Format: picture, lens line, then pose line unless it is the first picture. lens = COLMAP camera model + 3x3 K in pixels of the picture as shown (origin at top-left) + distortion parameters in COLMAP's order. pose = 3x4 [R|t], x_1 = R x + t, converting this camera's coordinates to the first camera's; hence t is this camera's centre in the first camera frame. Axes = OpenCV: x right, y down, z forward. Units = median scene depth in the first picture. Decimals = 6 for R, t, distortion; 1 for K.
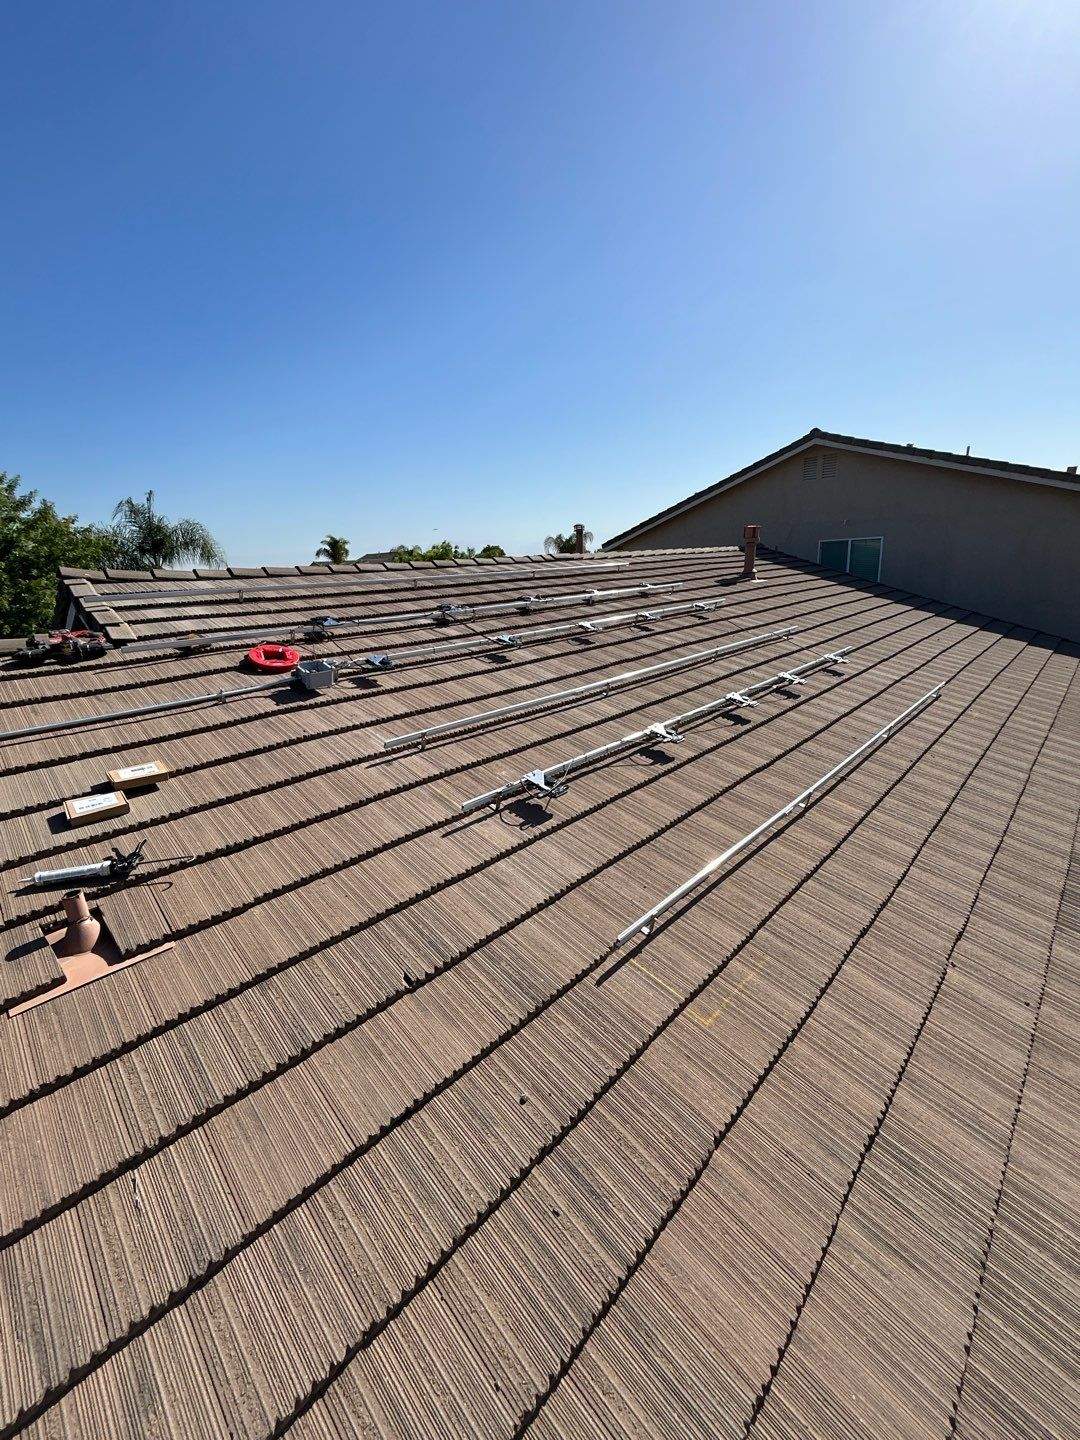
lens RADIAL K [[582.1, 0, 541.8], [0, 582.1, 718.4], [0, 0, 1]] dist [-0.002806, 0.000559]
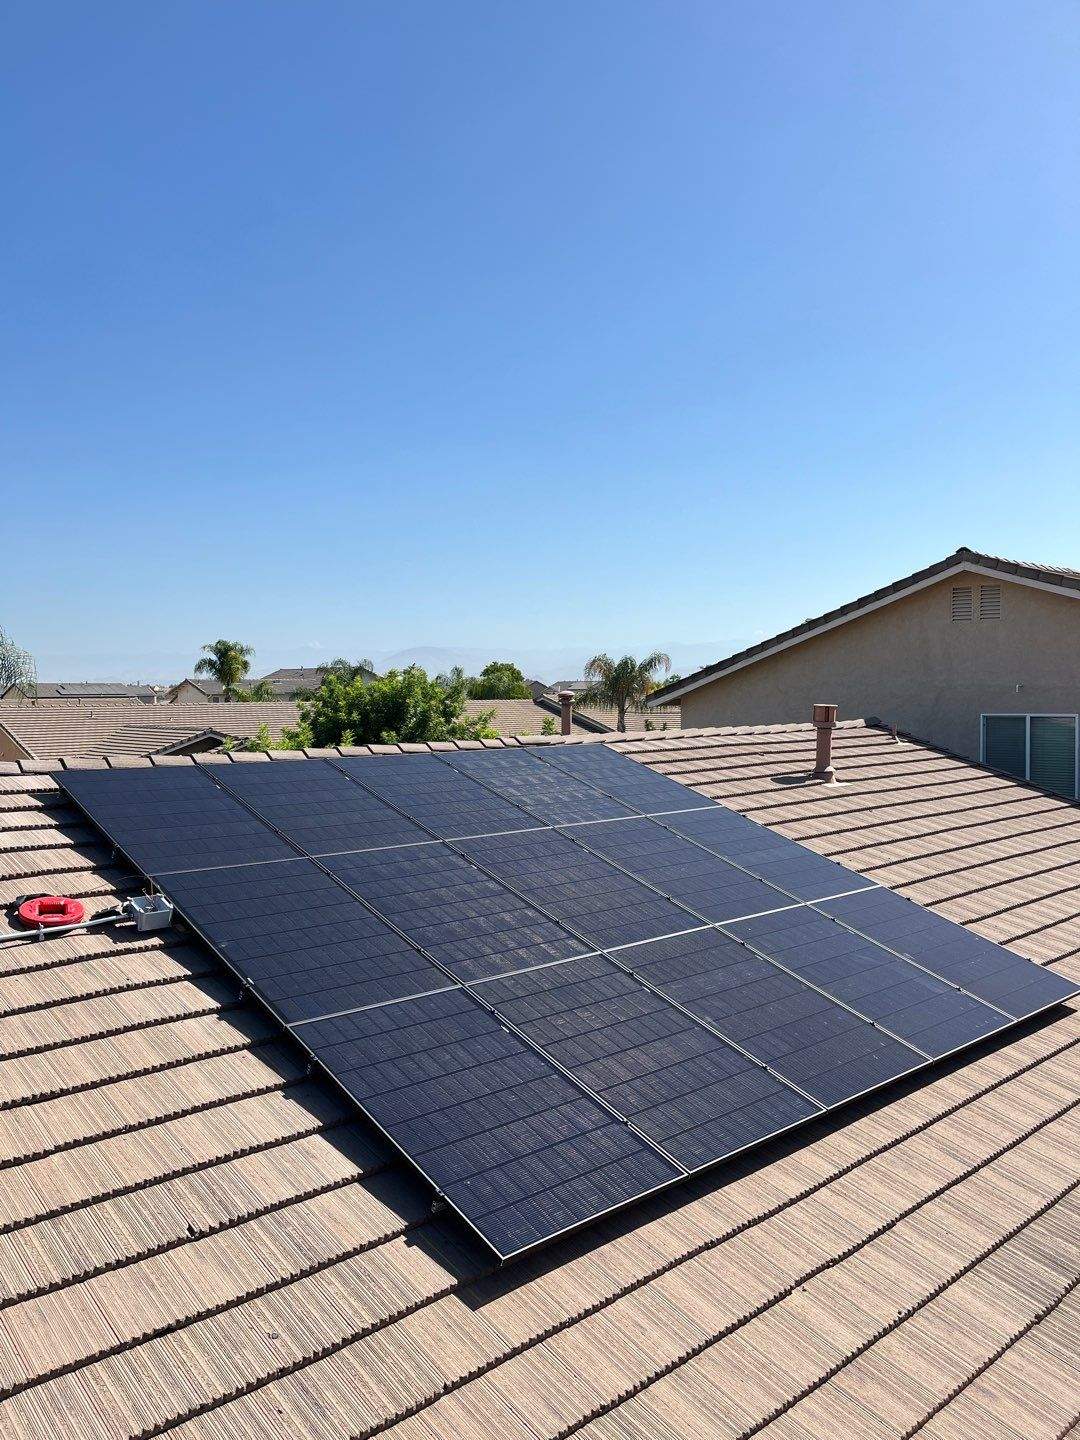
lens RADIAL K [[1097.4, 0, 541.1], [0, 1097.4, 715.1], [0, 0, 1]] dist [0.070099, -0.090884]
pose [[0.997757, 0.043913, -0.050518, 0.292739], [-0.054552, 0.970815, -0.233544, -0.008461], [0.038788, 0.235776, 0.971033, -0.723341]]
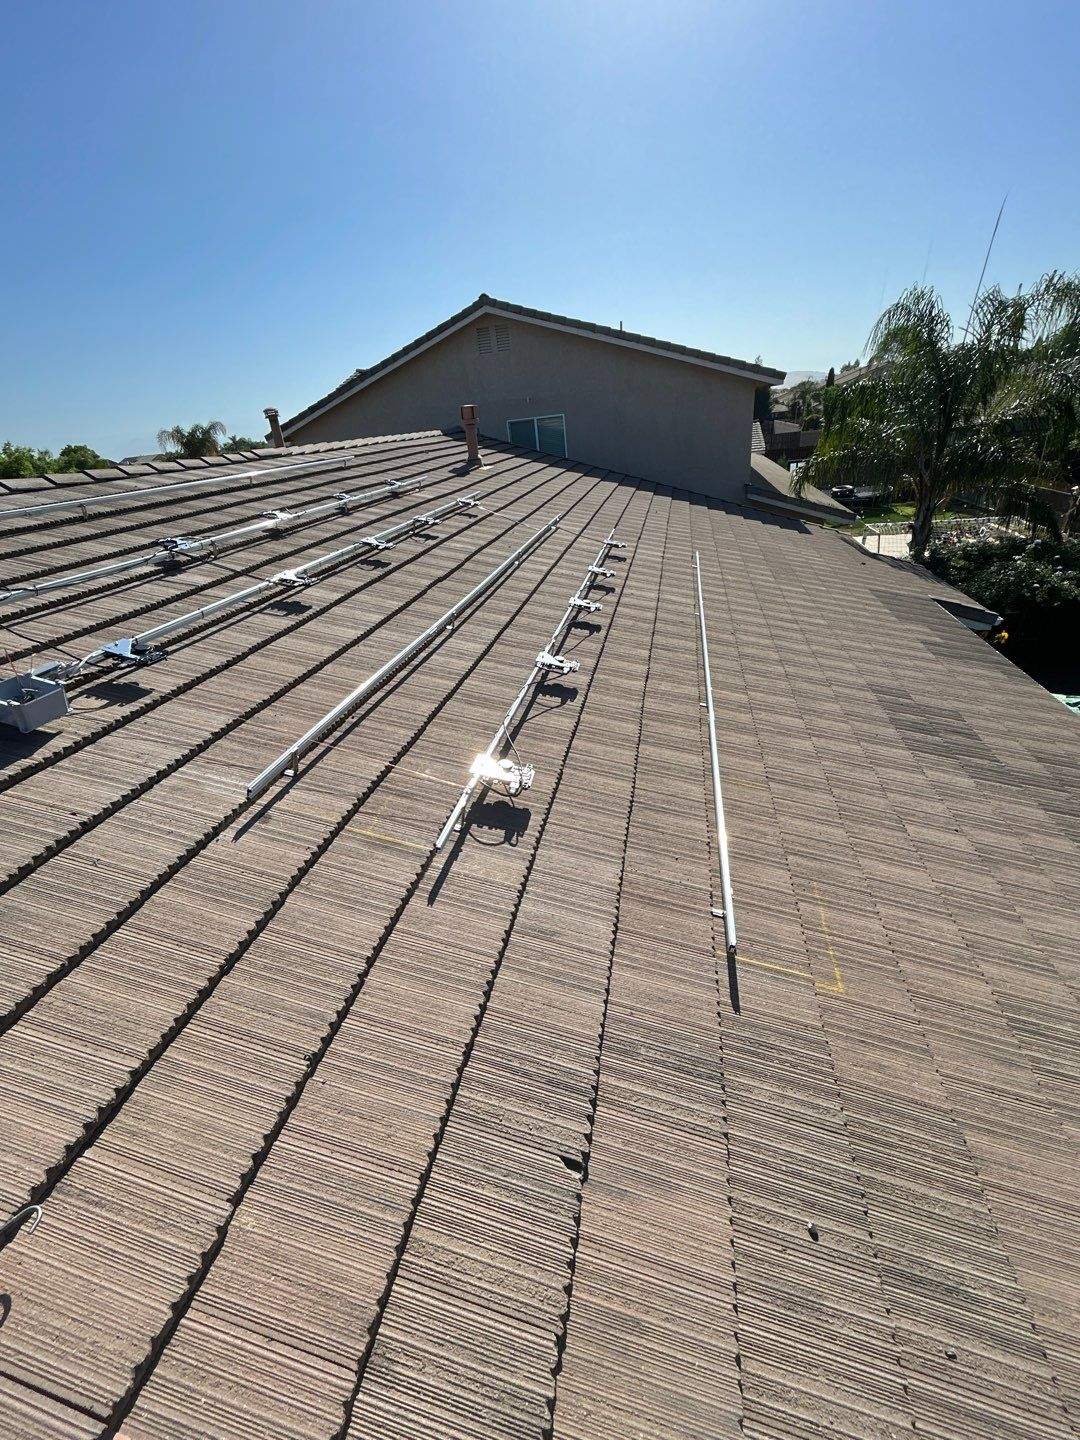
lens RADIAL K [[582.3, 0, 535.2], [0, 582.3, 716.3], [0, 0, 1]] dist [-0.003280, 0.000738]
pose [[0.850372, -0.265898, 0.454054, -0.273740], [0.188067, 0.959513, 0.209680, -0.102482], [-0.491424, -0.092914, 0.865950, 0.338041]]
